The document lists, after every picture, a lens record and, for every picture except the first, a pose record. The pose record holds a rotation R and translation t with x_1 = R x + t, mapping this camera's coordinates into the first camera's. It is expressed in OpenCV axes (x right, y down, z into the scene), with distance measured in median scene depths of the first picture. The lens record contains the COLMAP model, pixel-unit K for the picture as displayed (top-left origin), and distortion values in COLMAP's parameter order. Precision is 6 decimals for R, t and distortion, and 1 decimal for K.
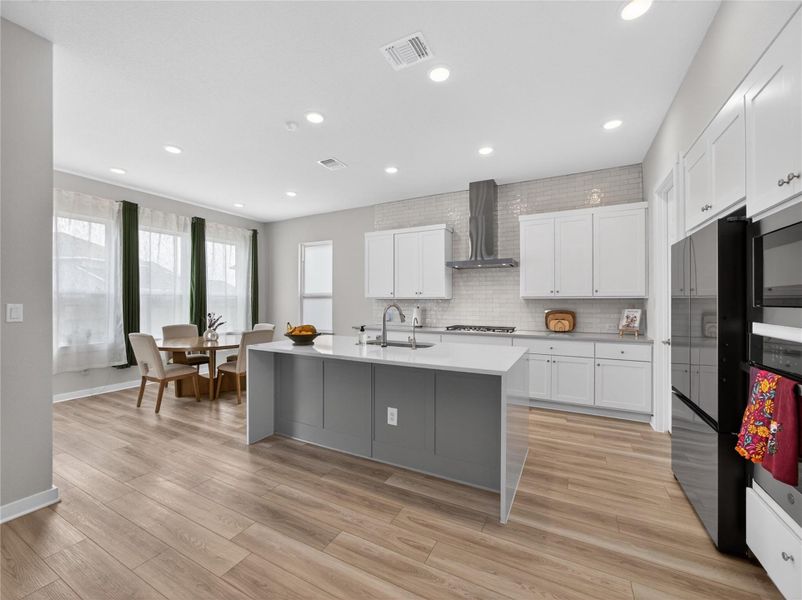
lens RADIAL K [[326.6, 0, 403.1], [0, 326.6, 304.1], [0, 0, 1]] dist [-0.012481, 0.003470]
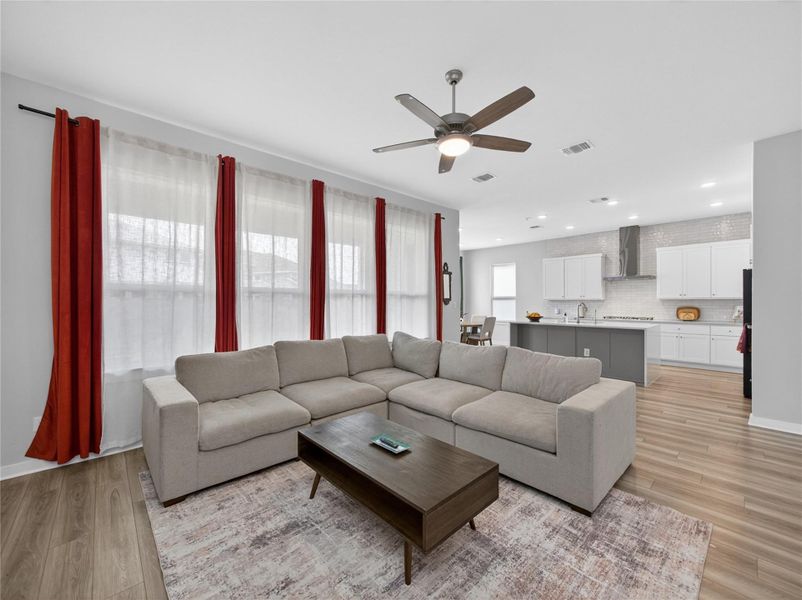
lens RADIAL K [[326.6, 0, 400.8], [0, 326.6, 301.5], [0, 0, 1]] dist [-0.012481, 0.003470]
pose [[0.942173, -0.002191, -0.335119, -0.301929], [-0.001211, 0.999950, -0.009945, 0.010501], [0.335124, 0.009776, 0.942123, -0.950245]]
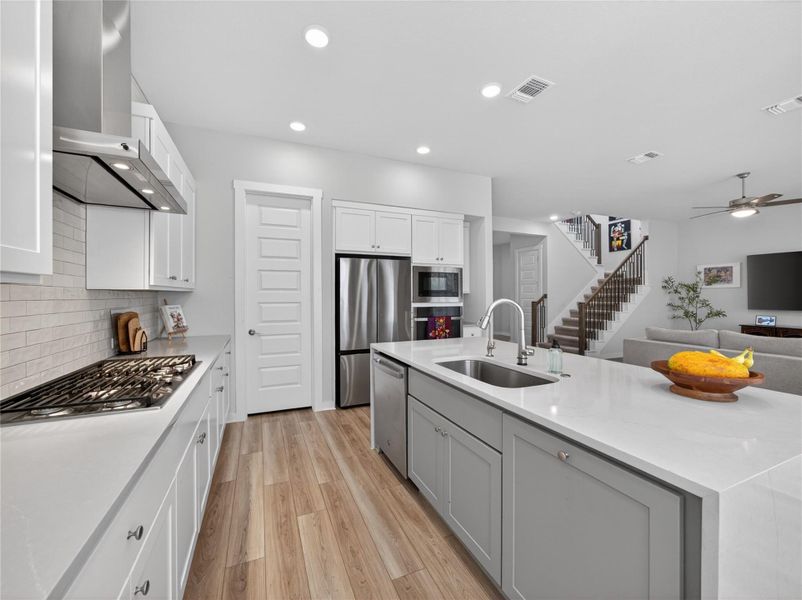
lens RADIAL K [[326.6, 0, 395.9], [0, 326.6, 293.6], [0, 0, 1]] dist [-0.012481, 0.003470]
pose [[-0.766135, 0.002263, 0.642676, -0.195667], [0.005965, 0.999976, 0.003589, -0.010641], [-0.642652, 0.006583, -0.766130, 1.151532]]
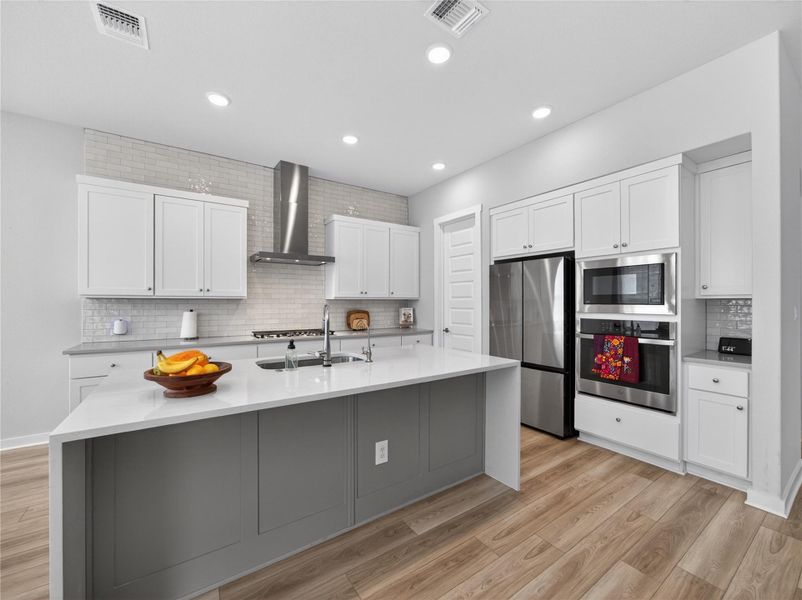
lens RADIAL K [[326.6, 0, 396.3], [0, 326.6, 302.9], [0, 0, 1]] dist [-0.012481, 0.003470]
pose [[0.479404, -0.002382, 0.877591, -0.423820], [0.008145, 0.999965, -0.001735, -0.002502], [-0.877557, 0.007979, 0.479407, 0.372370]]
